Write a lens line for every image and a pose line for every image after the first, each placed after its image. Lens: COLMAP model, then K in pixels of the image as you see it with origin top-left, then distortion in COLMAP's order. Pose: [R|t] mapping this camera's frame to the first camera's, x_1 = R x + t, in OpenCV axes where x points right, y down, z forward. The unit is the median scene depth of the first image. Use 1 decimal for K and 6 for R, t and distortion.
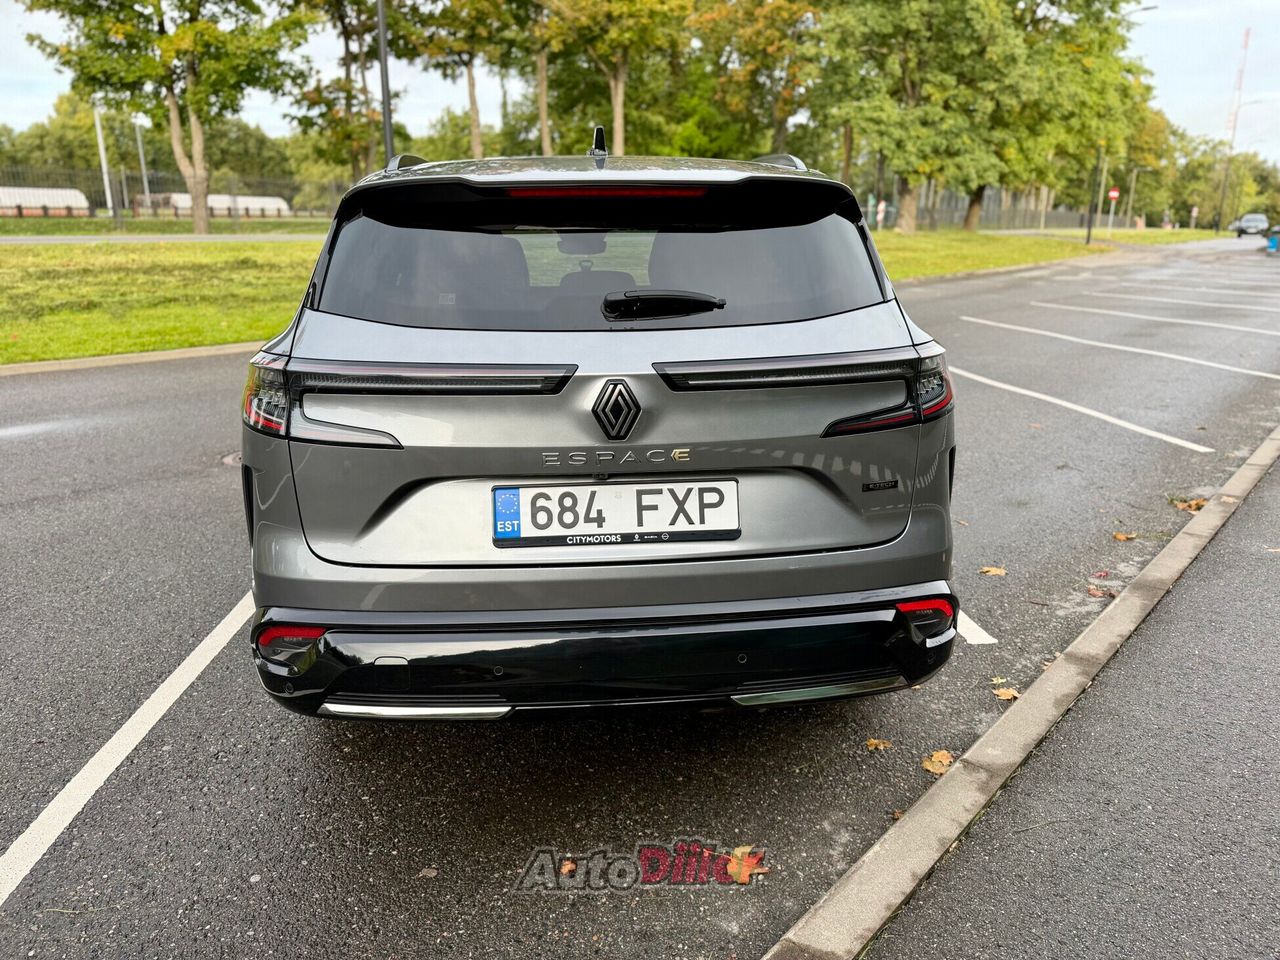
lens RADIAL K [[912.2, 0, 640.0], [0, 912.2, 480.0], [0, 0, 1]] dist [0.034646, -0.035230]
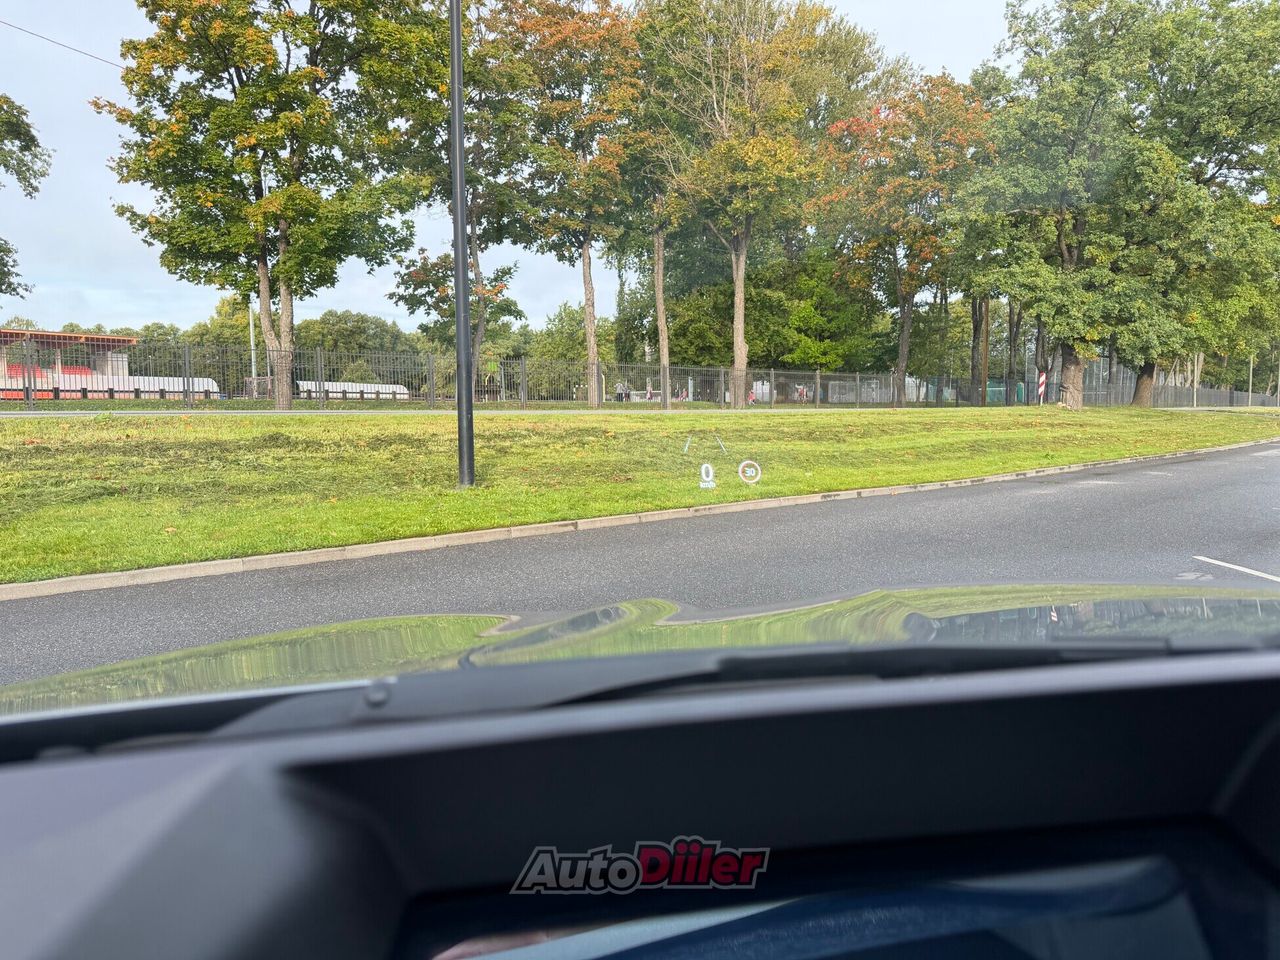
lens RADIAL K [[900.7, 0, 633.5], [0, 900.7, 496.1], [0, 0, 1]] dist [0.052158, -0.077703]
pose [[0.992370, 0.003124, -0.123258, -0.018646], [-0.024675, 0.984488, -0.173711, -0.028968], [0.120803, 0.175427, 0.977053, 0.133403]]
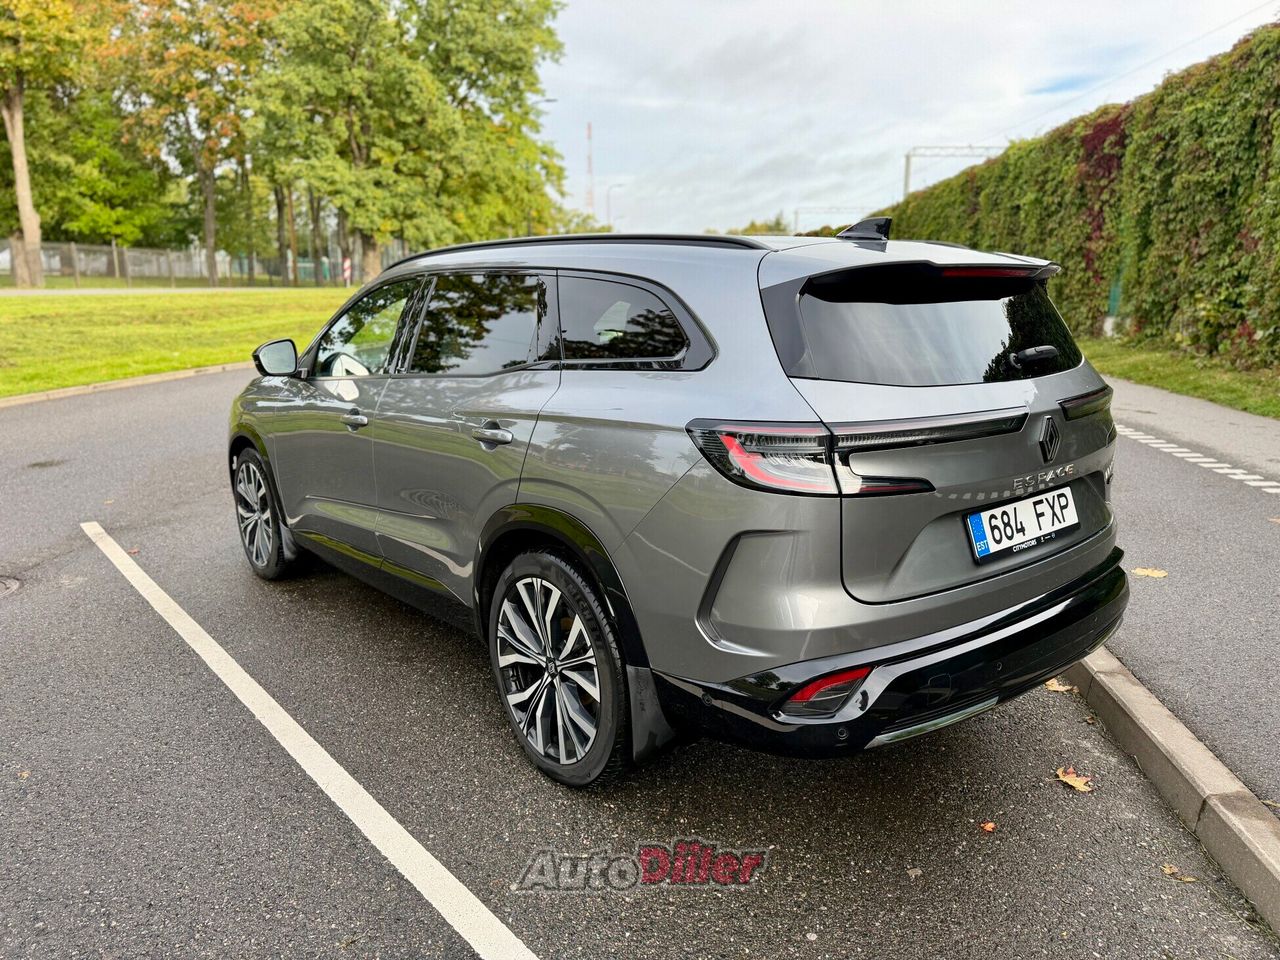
lens RADIAL K [[910.8, 0, 635.3], [0, 910.8, 490.0], [0, 0, 1]] dist [0.003872, -0.002422]
pose [[0.826447, -0.120286, 0.550015, -0.060505], [0.145493, 0.989357, -0.002249, -0.004352], [-0.543890, 0.081882, 0.835152, 0.013309]]
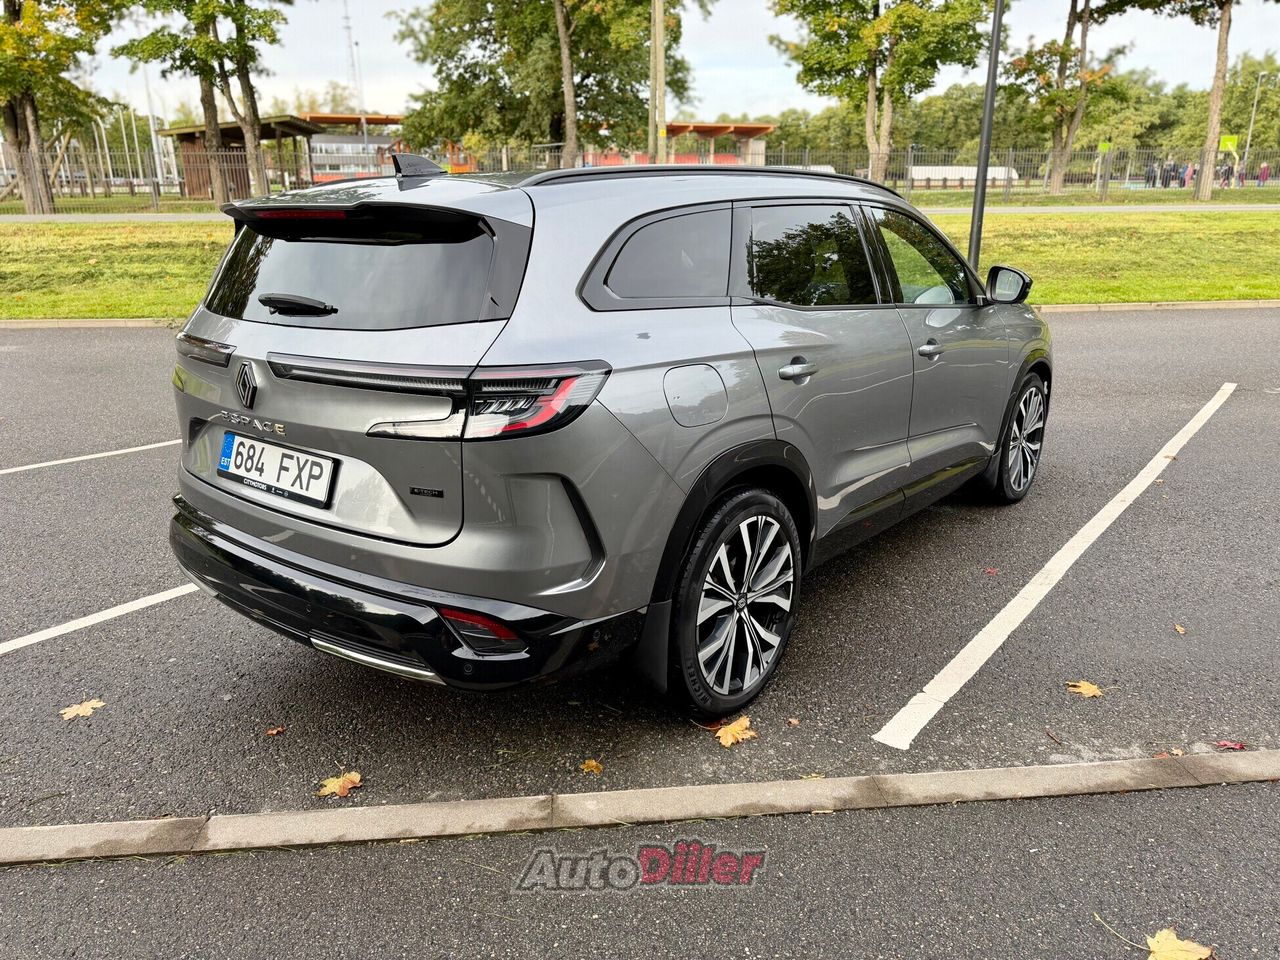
lens RADIAL K [[909.6, 0, 646.7], [0, 909.6, 480.0], [0, 0, 1]] dist [0.022881, -0.028730]
pose [[0.732871, 0.197506, -0.651069, 0.062613], [-0.175378, 0.979439, 0.099705, -0.008718], [0.657375, 0.041112, 0.752441, 0.020746]]
